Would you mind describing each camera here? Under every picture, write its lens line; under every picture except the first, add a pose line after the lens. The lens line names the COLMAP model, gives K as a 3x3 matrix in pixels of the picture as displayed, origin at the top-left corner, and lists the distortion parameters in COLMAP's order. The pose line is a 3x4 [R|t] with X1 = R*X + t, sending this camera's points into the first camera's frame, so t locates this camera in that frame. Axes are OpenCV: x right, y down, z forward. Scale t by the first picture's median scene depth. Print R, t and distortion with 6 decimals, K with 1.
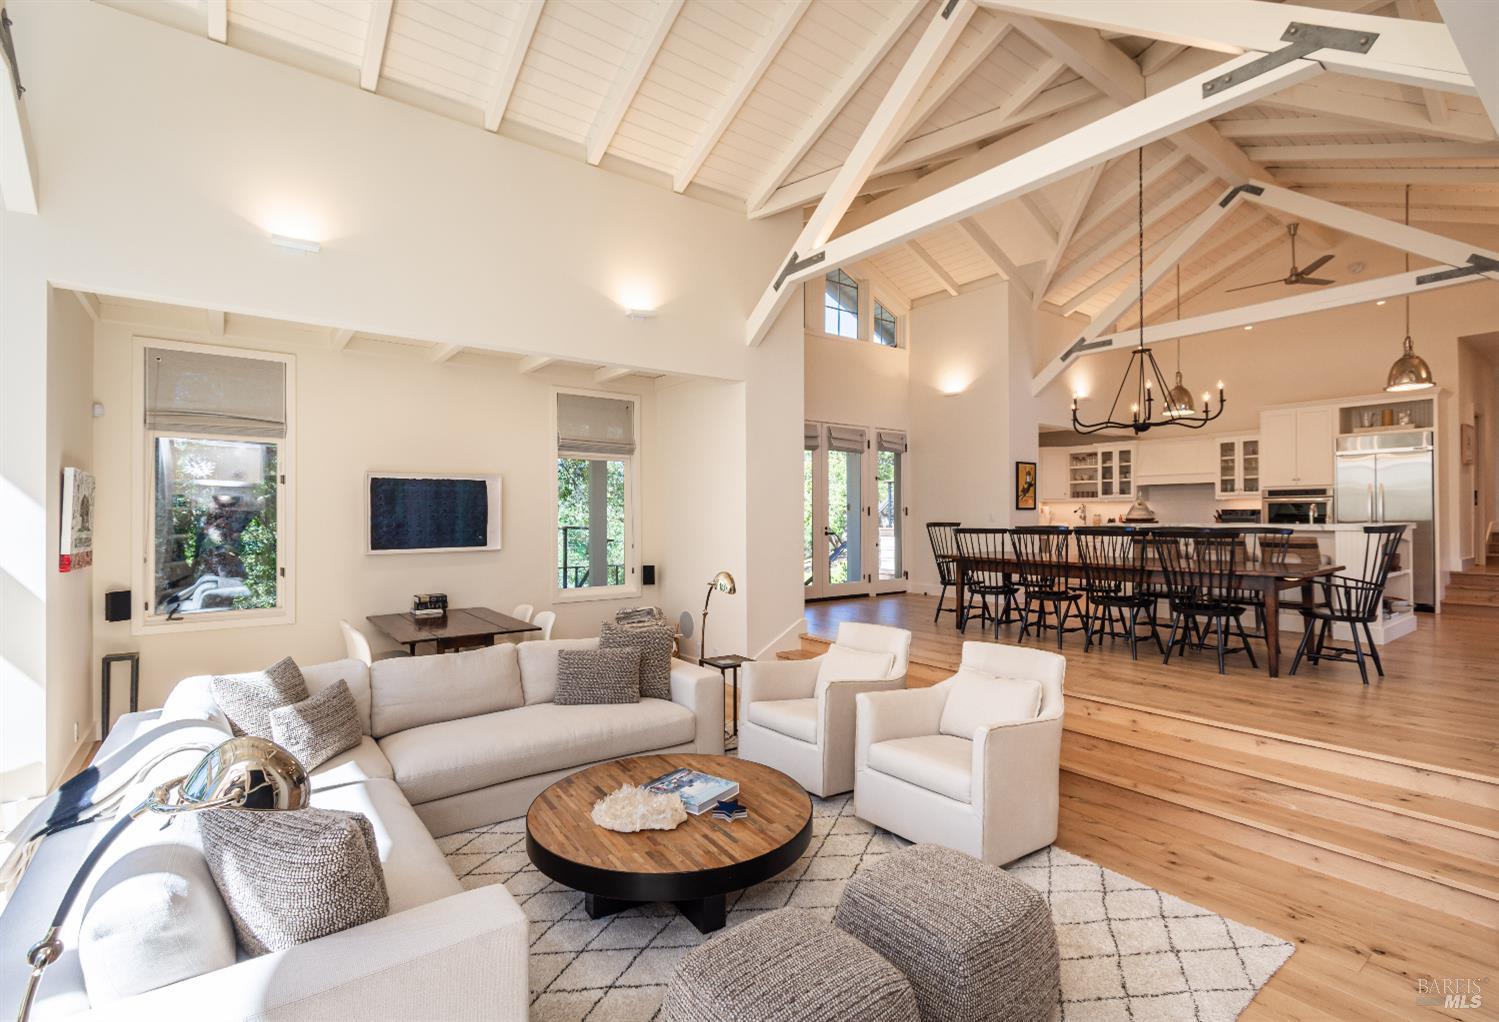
lens RADIAL K [[684.4, 0, 741.8], [0, 684.4, 512.9], [0, 0, 1]] dist [-0.006173, -0.001656]
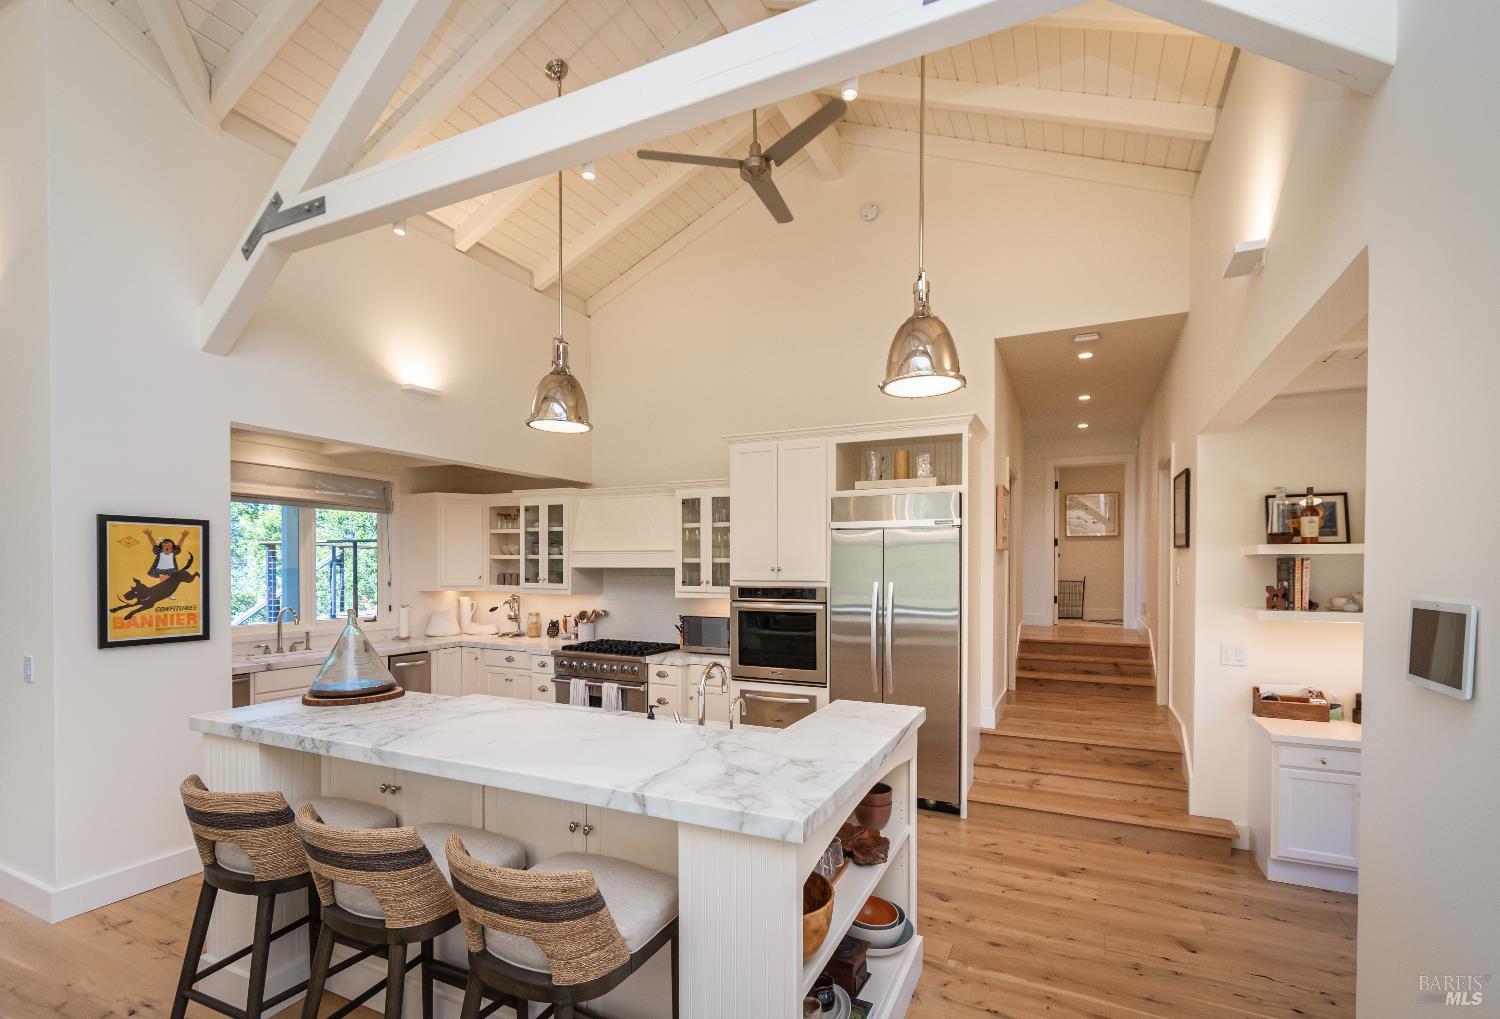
lens RADIAL K [[684.8, 0, 759.0], [0, 684.8, 581.8], [0, 0, 1]] dist [-0.006173, -0.001656]
pose [[0.877976, -0.002054, 0.478700, 0.511920], [-0.009229, 0.999732, 0.021217, -0.048331], [-0.478616, -0.023045, 0.877722, 0.496629]]
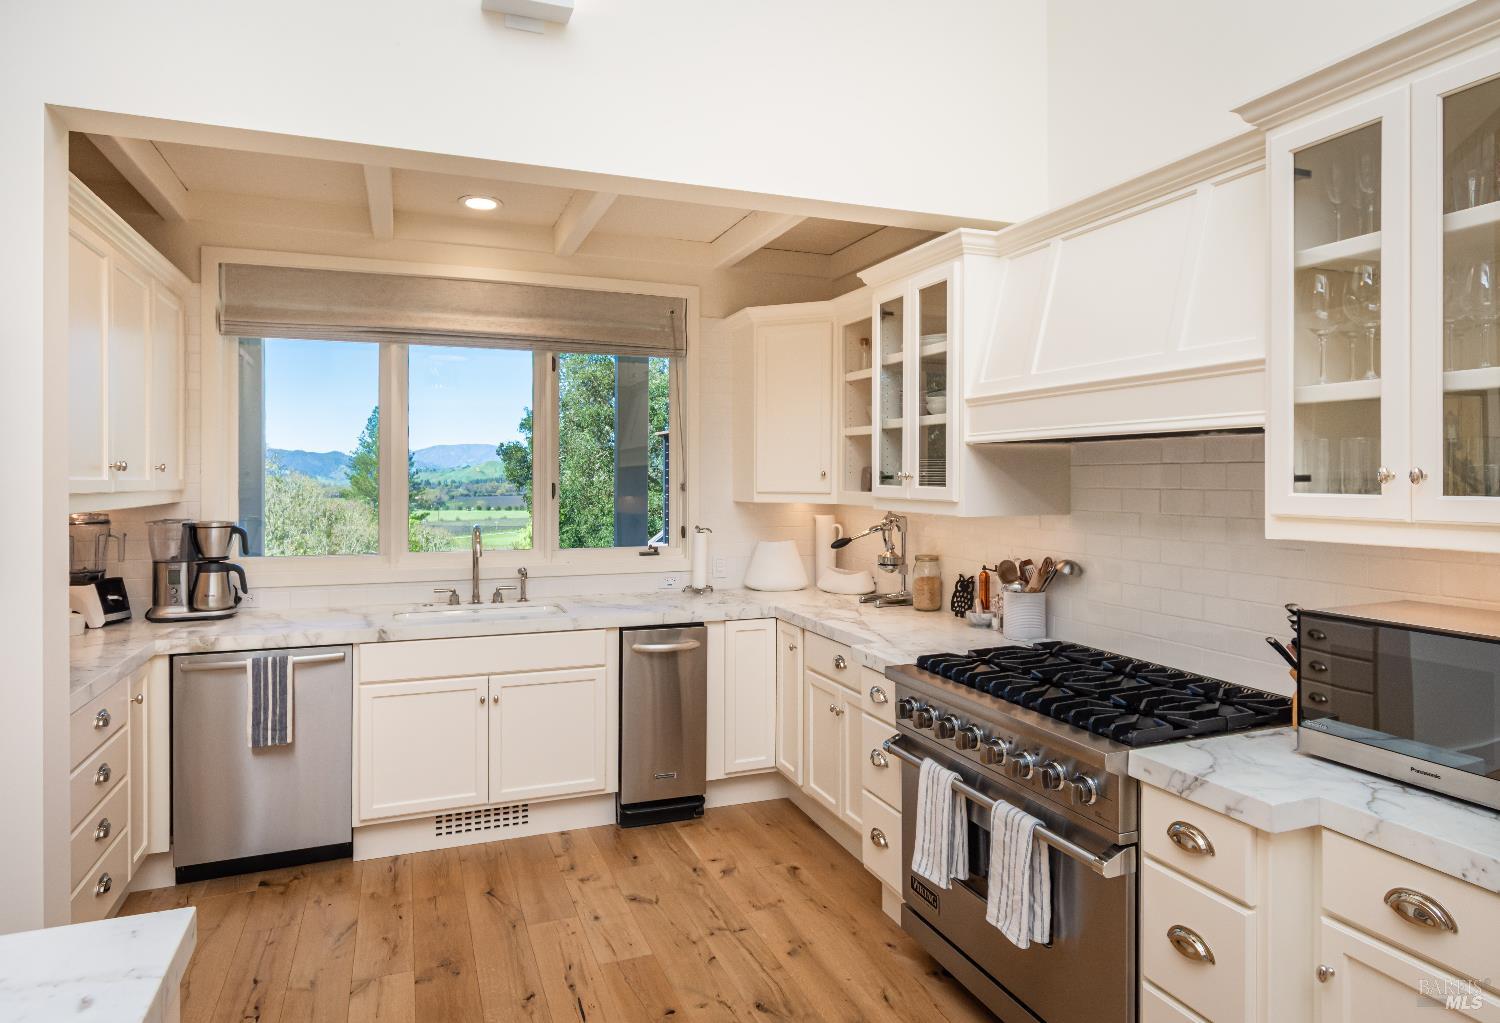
lens RADIAL K [[861.7, 0, 737.3], [0, 861.7, 486.9], [0, 0, 1]] dist [-0.001797, -0.005028]
pose [[0.965105, 0.006915, -0.261772, 0.669081], [-0.003108, 0.999883, 0.014952, -0.035442], [0.261845, -0.013617, 0.965014, 0.835084]]
